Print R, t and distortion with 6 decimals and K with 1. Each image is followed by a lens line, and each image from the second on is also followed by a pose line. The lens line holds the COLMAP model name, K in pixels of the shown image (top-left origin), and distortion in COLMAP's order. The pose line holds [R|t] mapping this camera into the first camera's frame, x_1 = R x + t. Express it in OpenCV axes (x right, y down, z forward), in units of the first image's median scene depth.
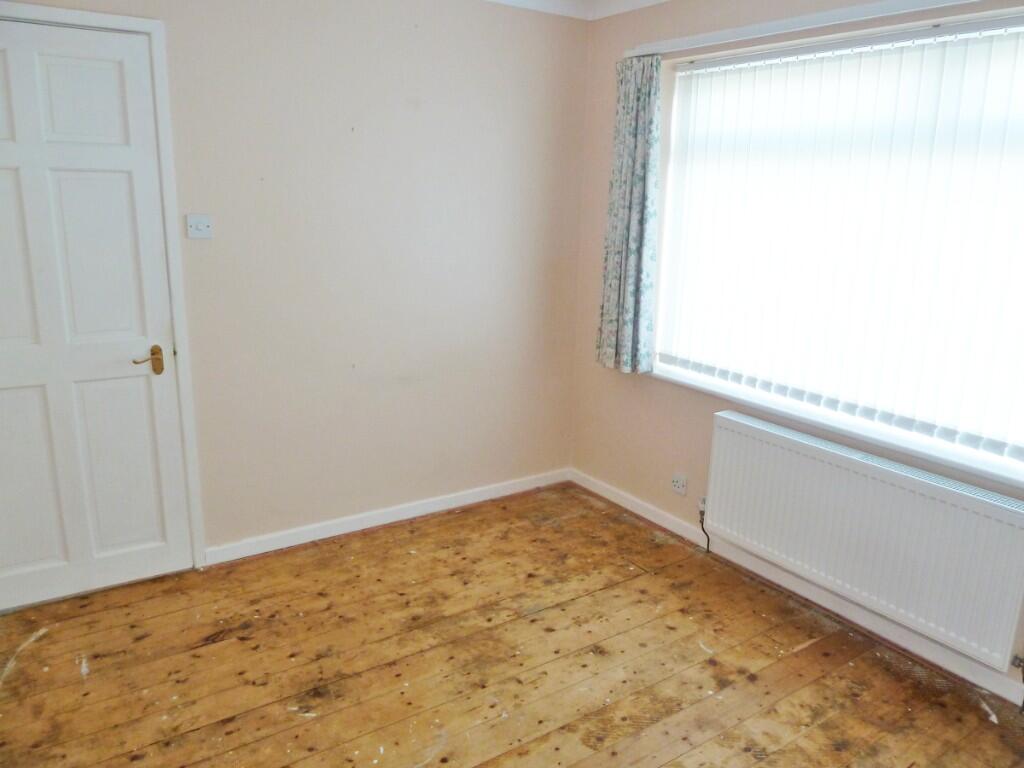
lens RADIAL K [[770.5, 0, 521.4], [0, 770.5, 385.1], [0, 0, 1]] dist [-0.004894, 0.007085]
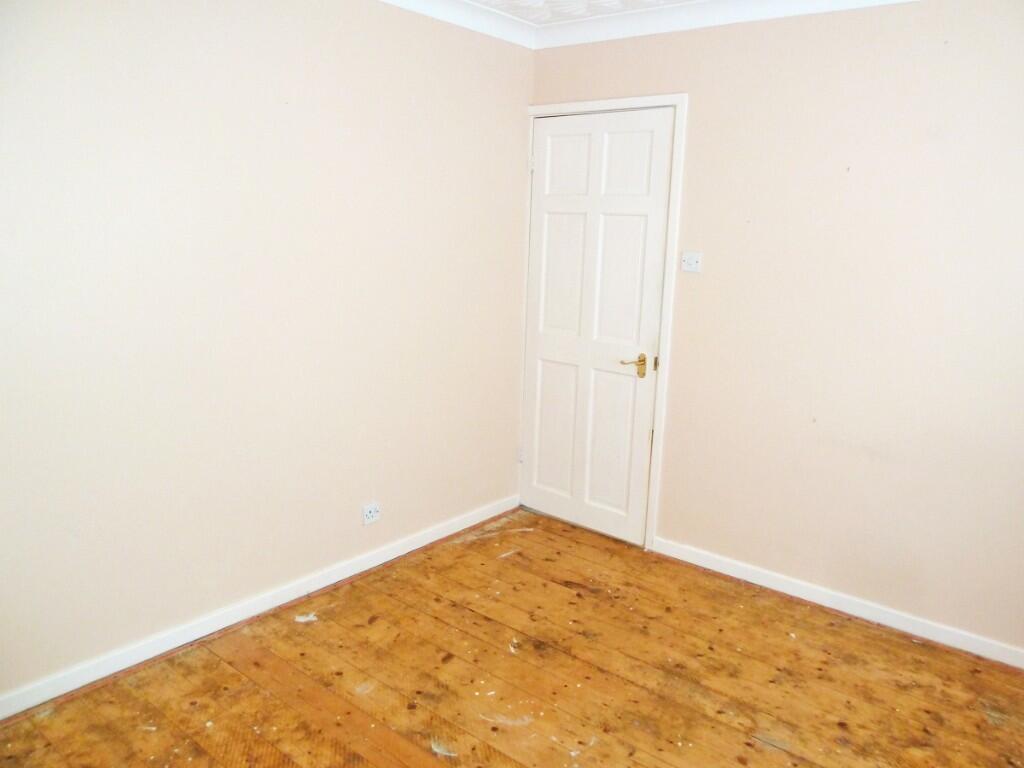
lens RADIAL K [[770.5, 0, 521.4], [0, 770.5, 385.1], [0, 0, 1]] dist [-0.004894, 0.007085]
pose [[0.280972, 0.175024, -0.943622, 0.643439], [-0.256776, 0.961094, 0.101807, -0.078826], [0.924727, 0.213695, 0.314982, 0.438100]]
